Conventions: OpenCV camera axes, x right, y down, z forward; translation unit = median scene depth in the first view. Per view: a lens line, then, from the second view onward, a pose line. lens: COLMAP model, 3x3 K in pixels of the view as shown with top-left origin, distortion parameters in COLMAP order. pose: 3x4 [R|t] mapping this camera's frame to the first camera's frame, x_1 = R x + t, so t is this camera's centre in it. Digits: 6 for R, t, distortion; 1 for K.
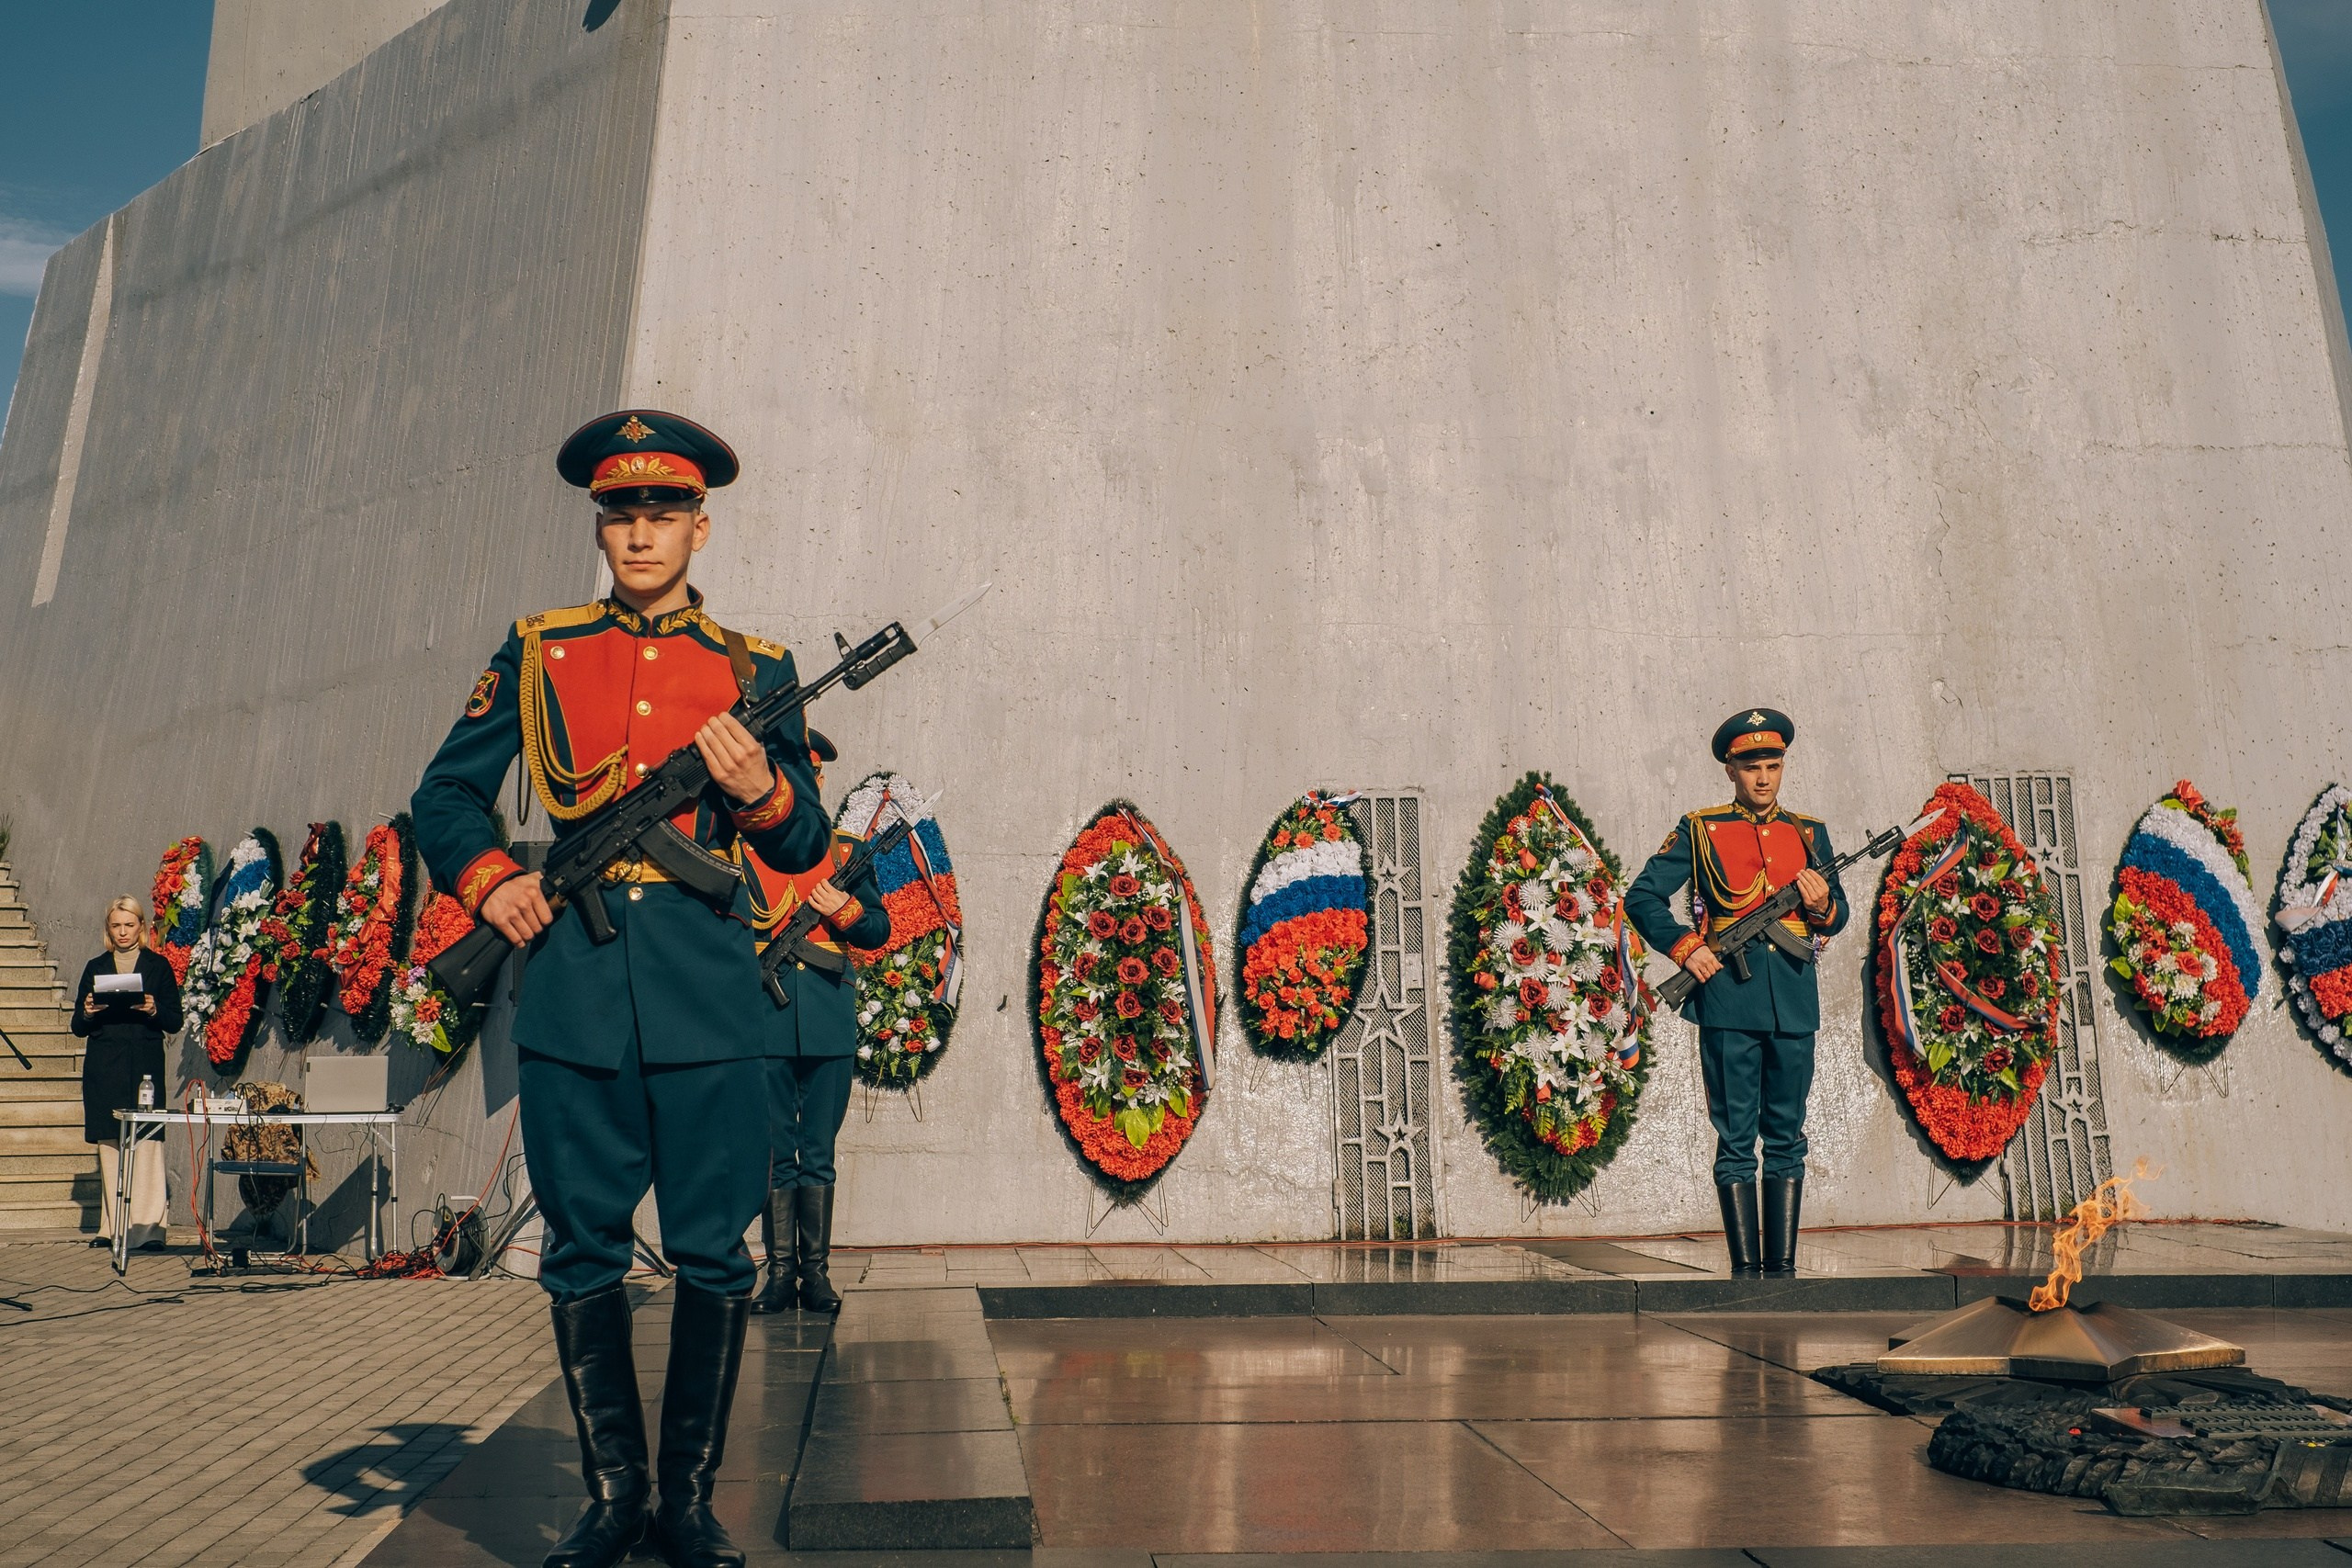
lens RADIAL K [[3692.0, 0, 1176.0], [0, 3692.0, 784.0], [0, 0, 1]] dist [-0.026776, 0.024940]
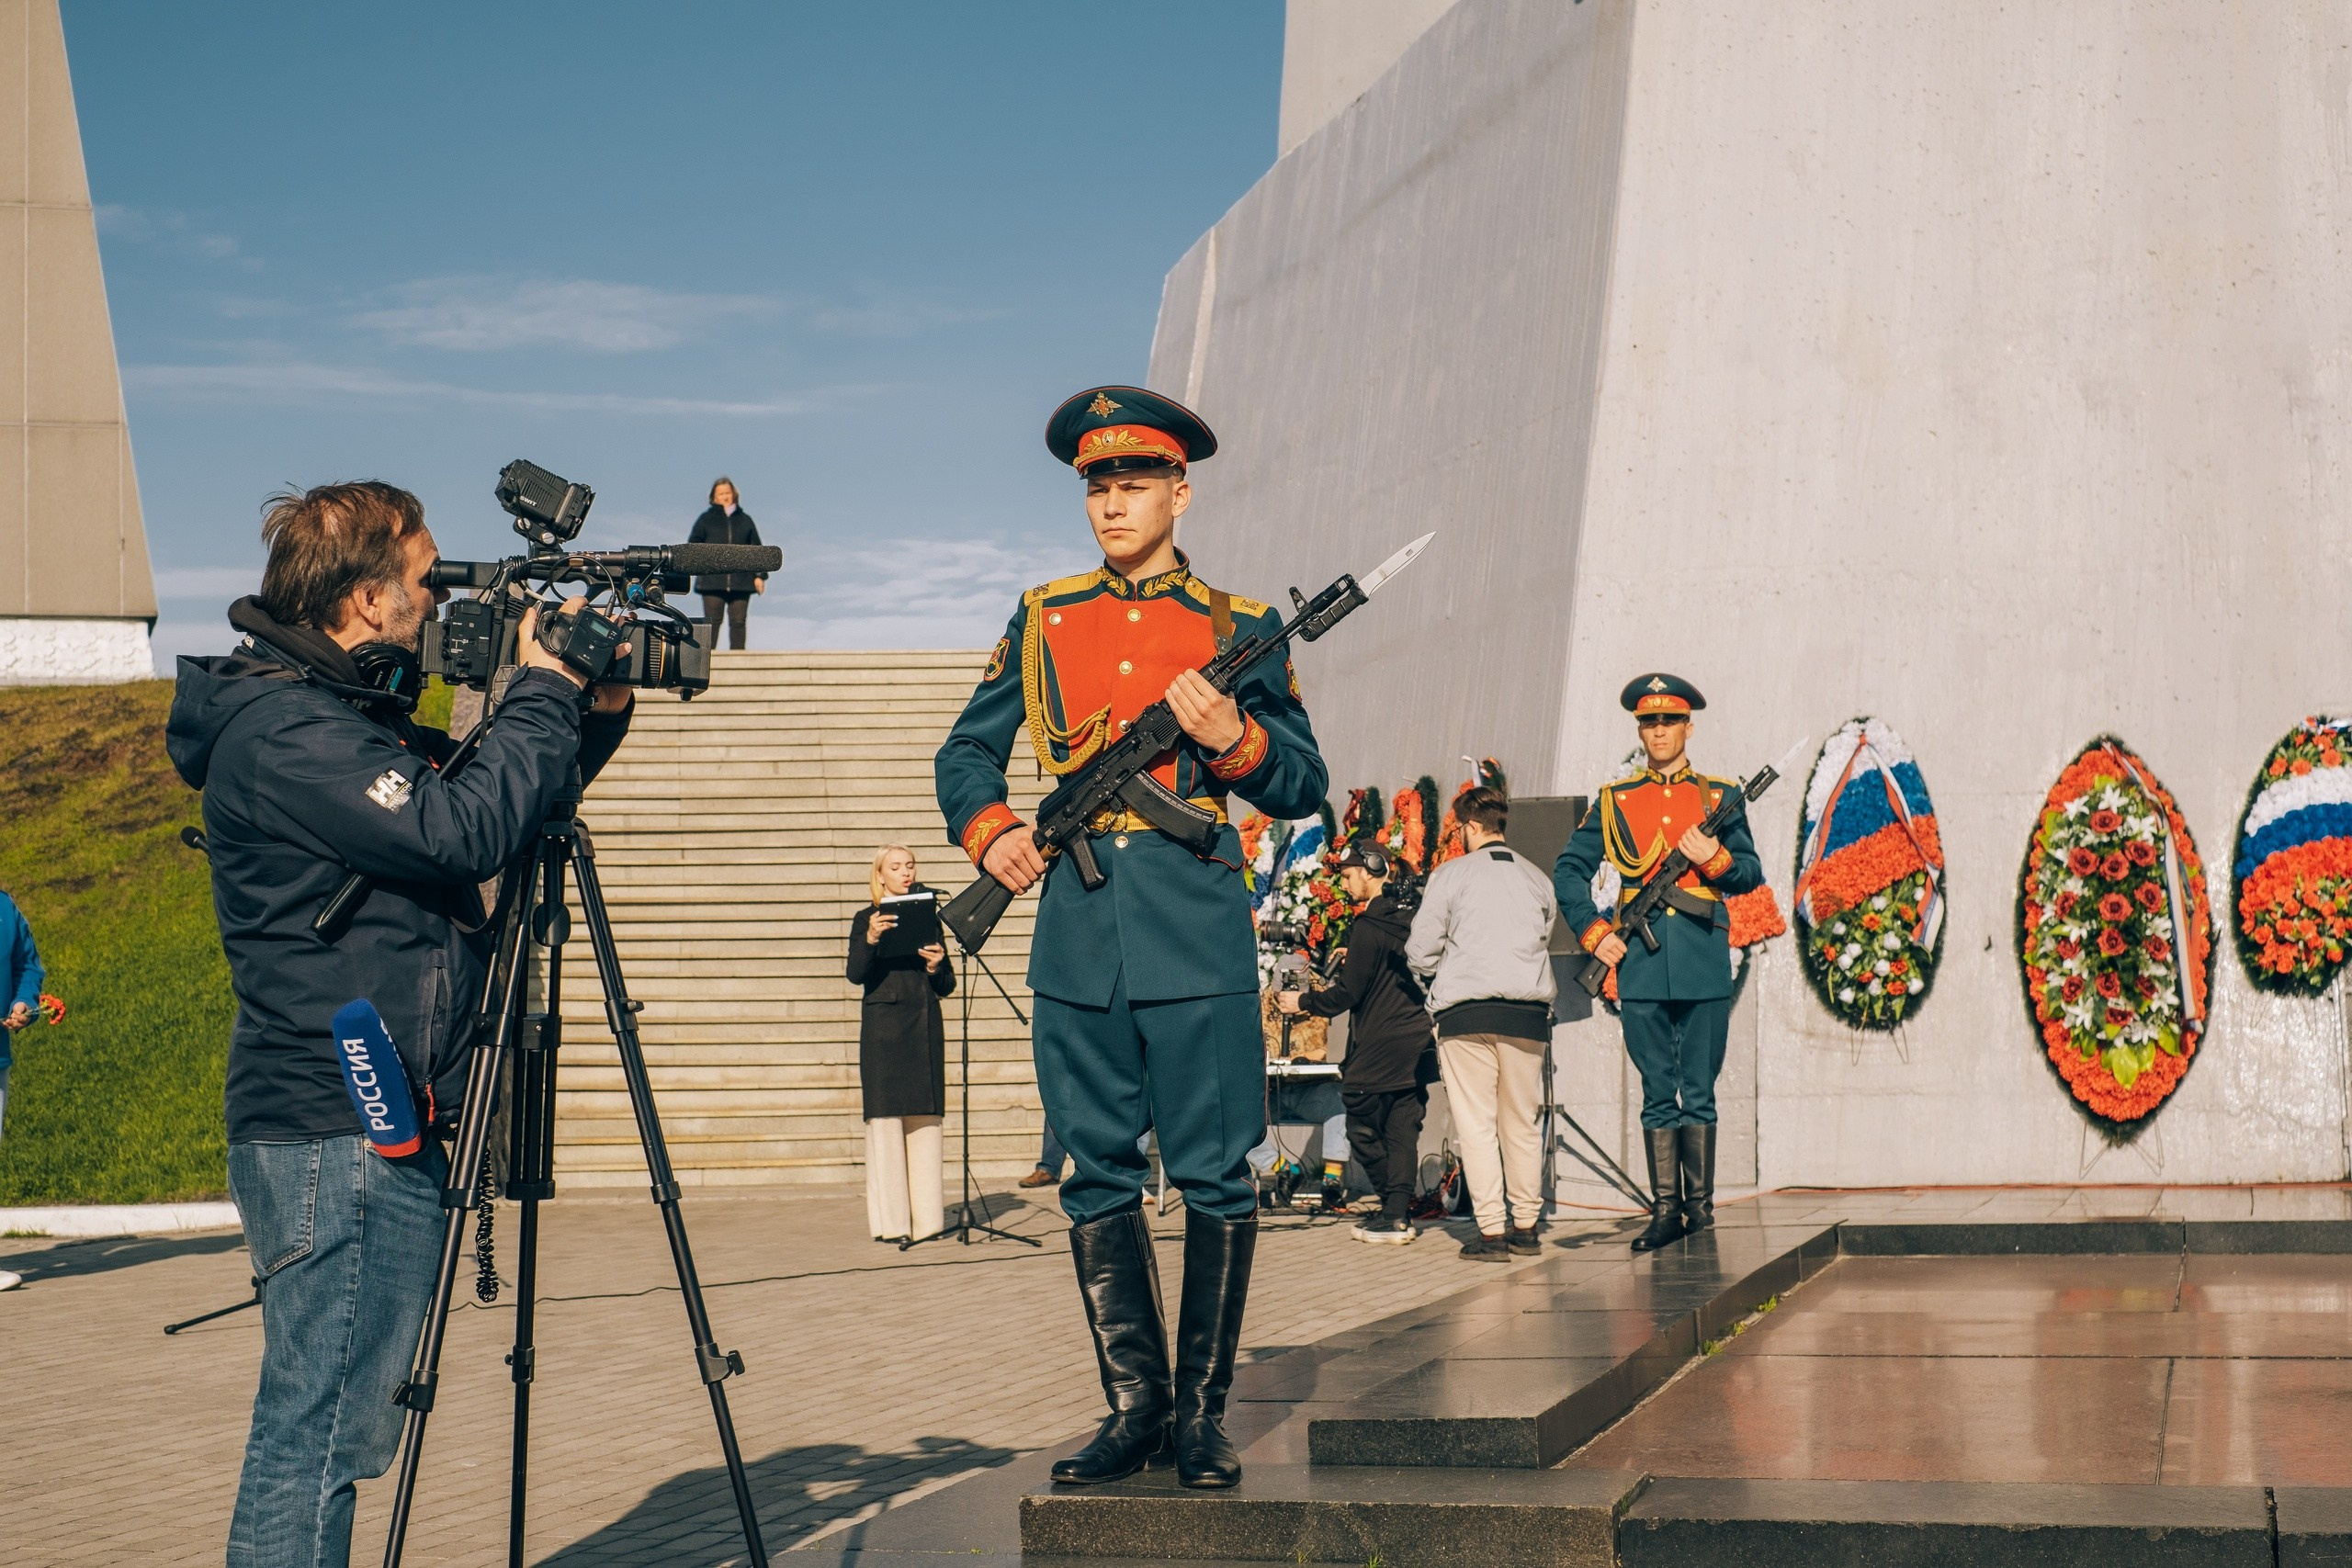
lens RADIAL K [[3626.6, 0, 1168.7], [0, 3626.6, 773.3], [0, 0, 1]] dist [-0.025512, 0.015276]
pose [[0.938162, -0.039535, -0.343932, 0.082393], [0.042306, 0.999105, 0.000555, 0.003650], [0.343603, -0.015071, 0.938994, 0.008814]]
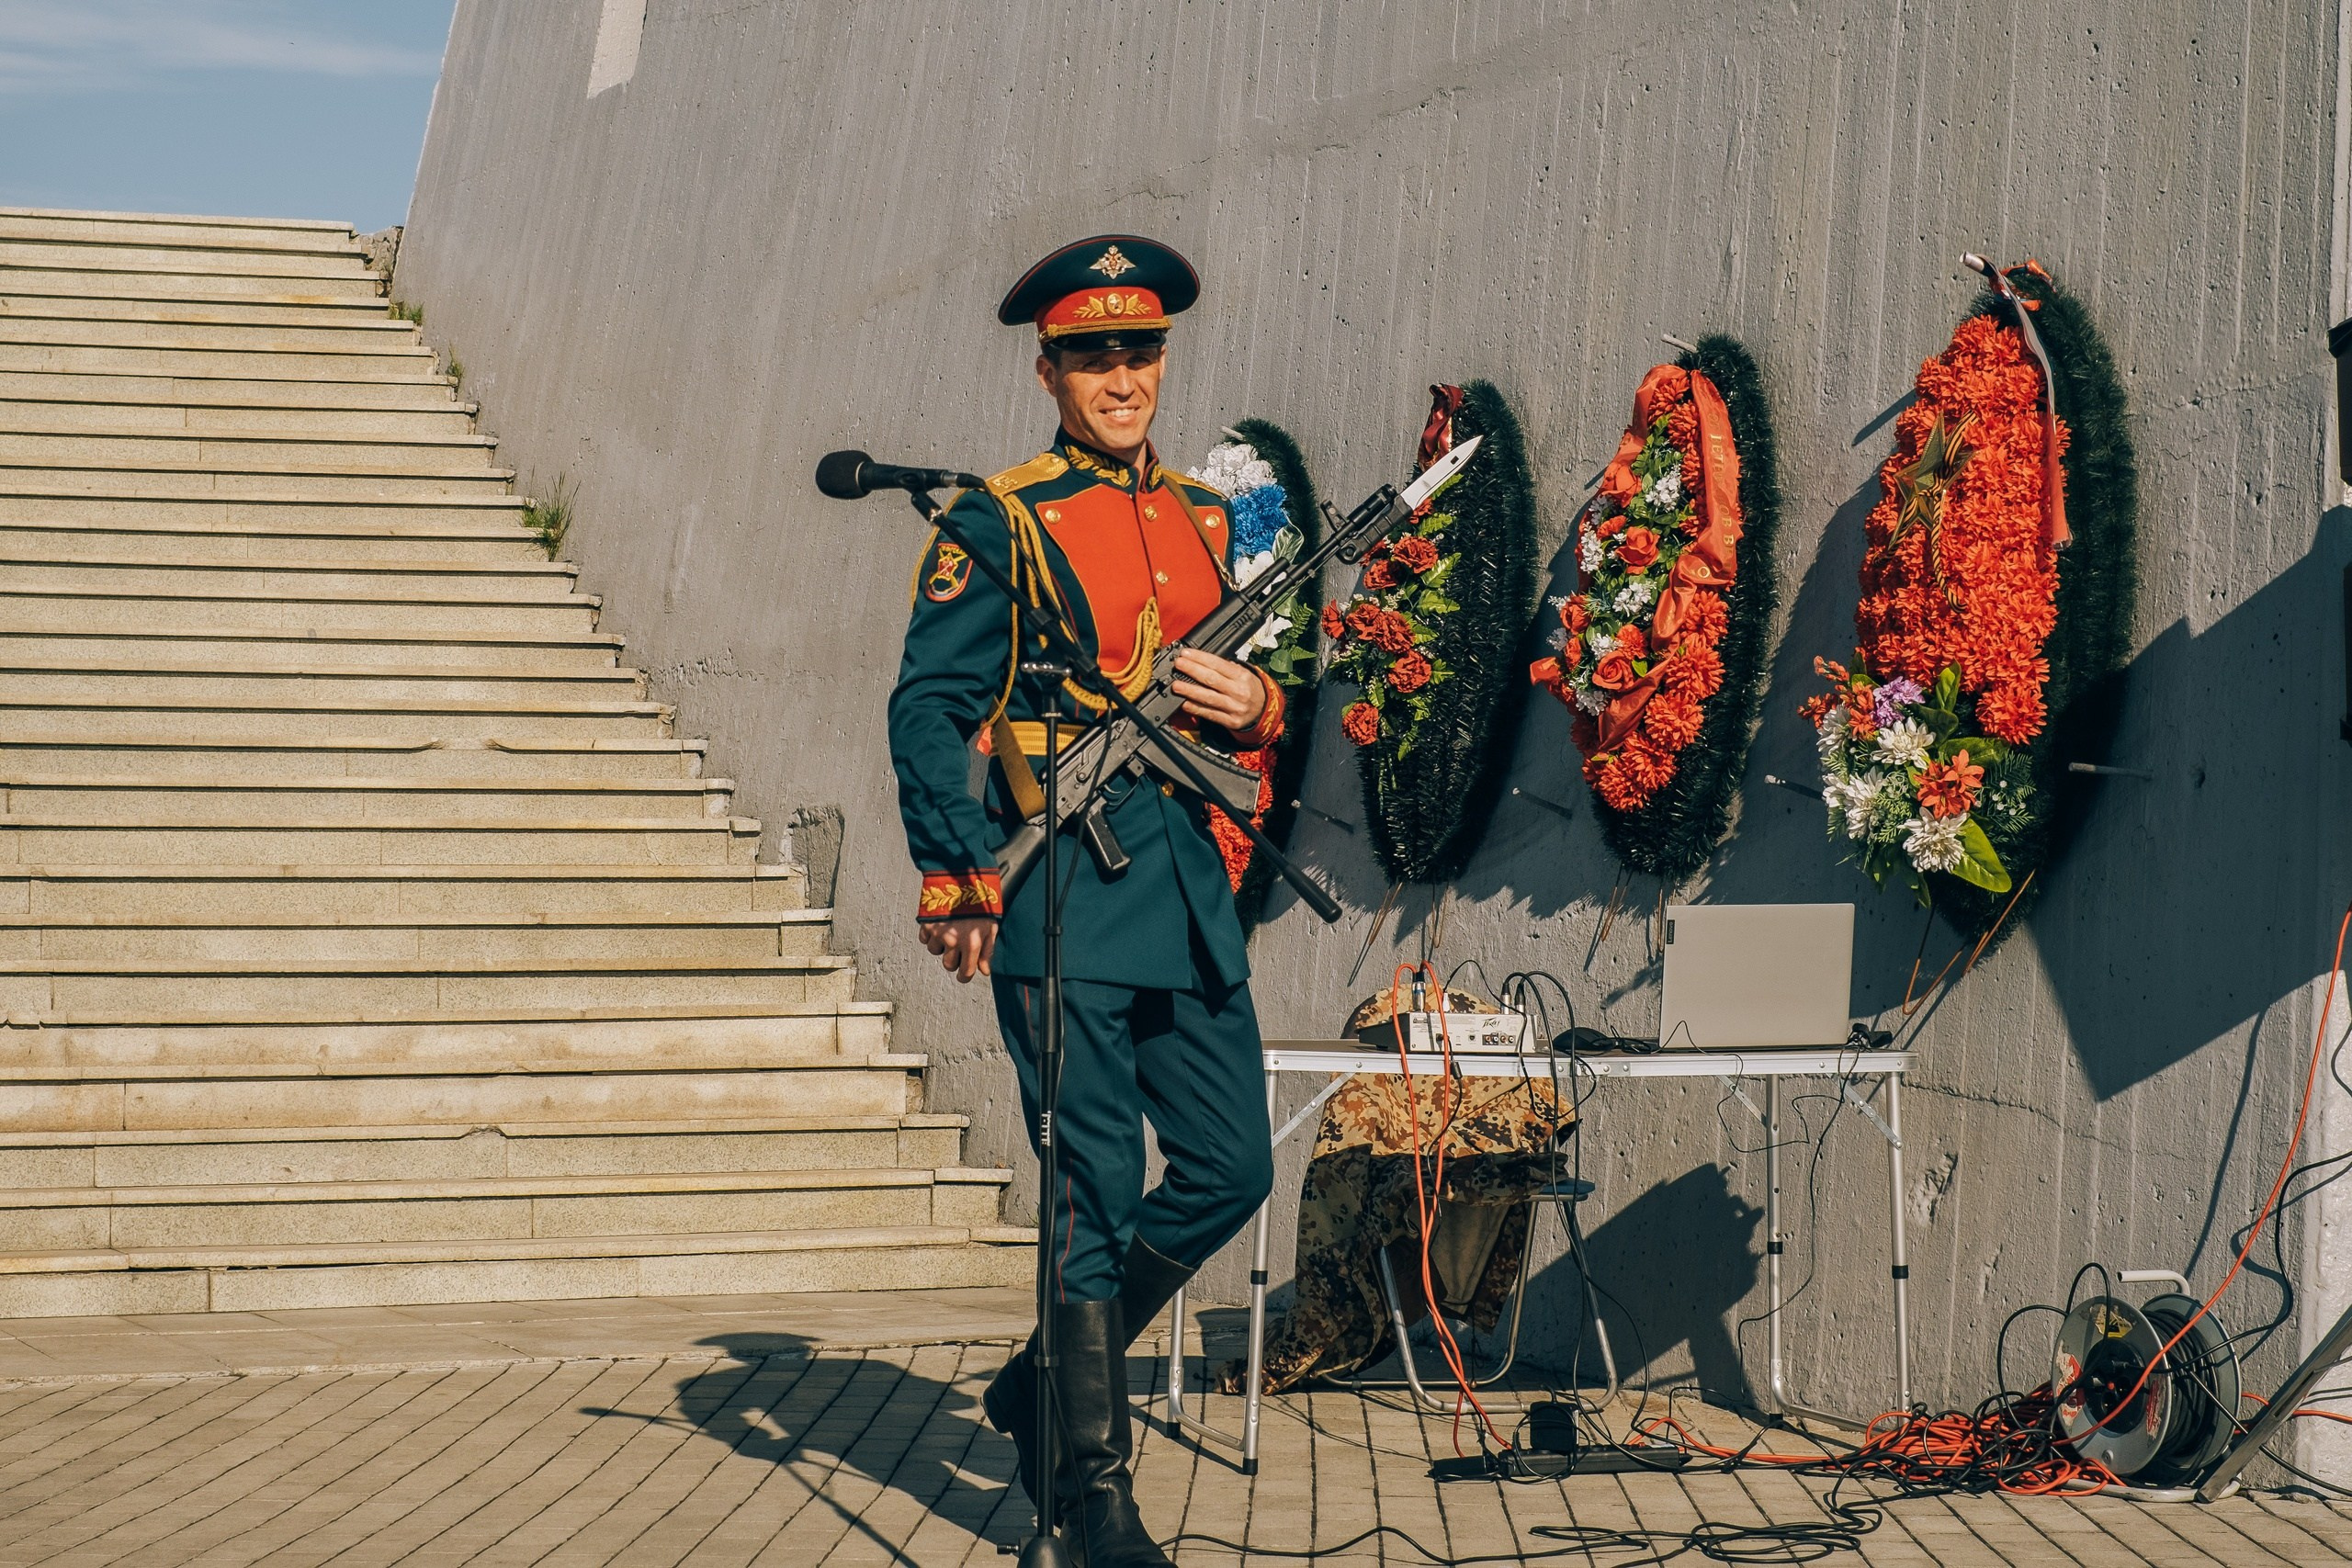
lens RADIAL K [[4582.0, 0, 1173.8], [0, 4582.0, 718.9], [0, 0, 1]] dist [-0.059591, -0.082088]
pose [[0.995080, -0.007606, -0.098780, -0.238086], [0.009861, 0.999701, 0.022369, 0.042550], [0.098580, -0.023233, 0.994858, 0.508174]]
